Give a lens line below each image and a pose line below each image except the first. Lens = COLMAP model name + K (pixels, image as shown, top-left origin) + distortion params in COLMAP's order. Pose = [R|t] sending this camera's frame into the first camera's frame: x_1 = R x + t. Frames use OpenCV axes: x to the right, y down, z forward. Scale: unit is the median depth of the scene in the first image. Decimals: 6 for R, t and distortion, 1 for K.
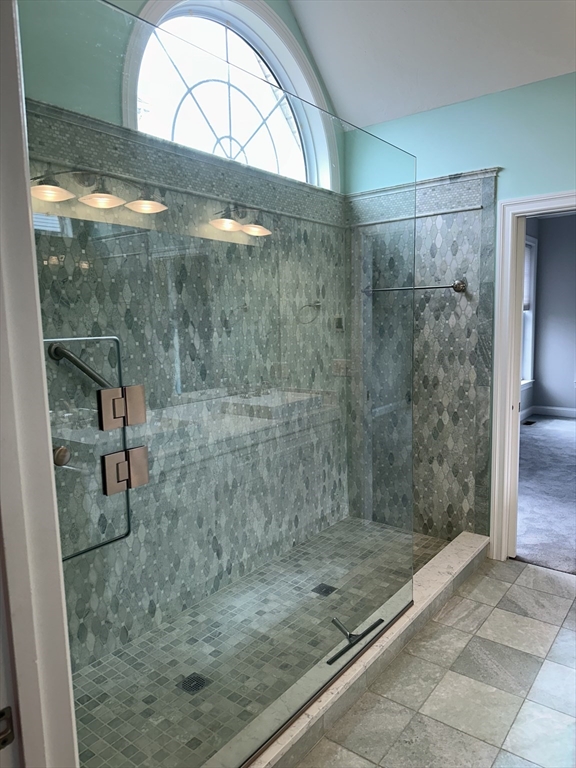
lens RADIAL K [[541.9, 0, 289.6], [0, 541.9, 387.0], [0, 0, 1]] dist [0.053583, -0.063916]
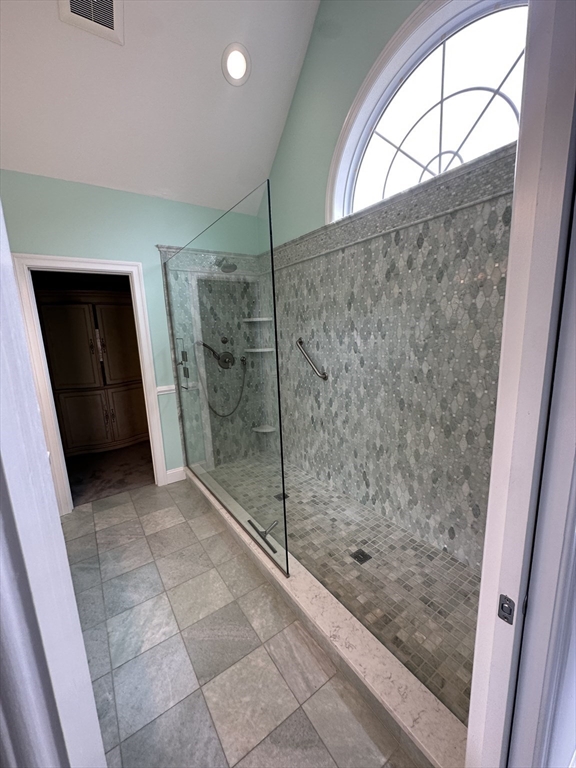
lens RADIAL K [[308.1, 0, 292.3], [0, 308.1, 385.0], [0, 0, 1]] dist [0.000123, 0.000402]
pose [[-0.293443, 0.200831, -0.934643, 0.695431], [-0.075483, 0.969764, 0.232077, -0.146009], [0.952992, 0.138651, -0.269412, 1.036735]]
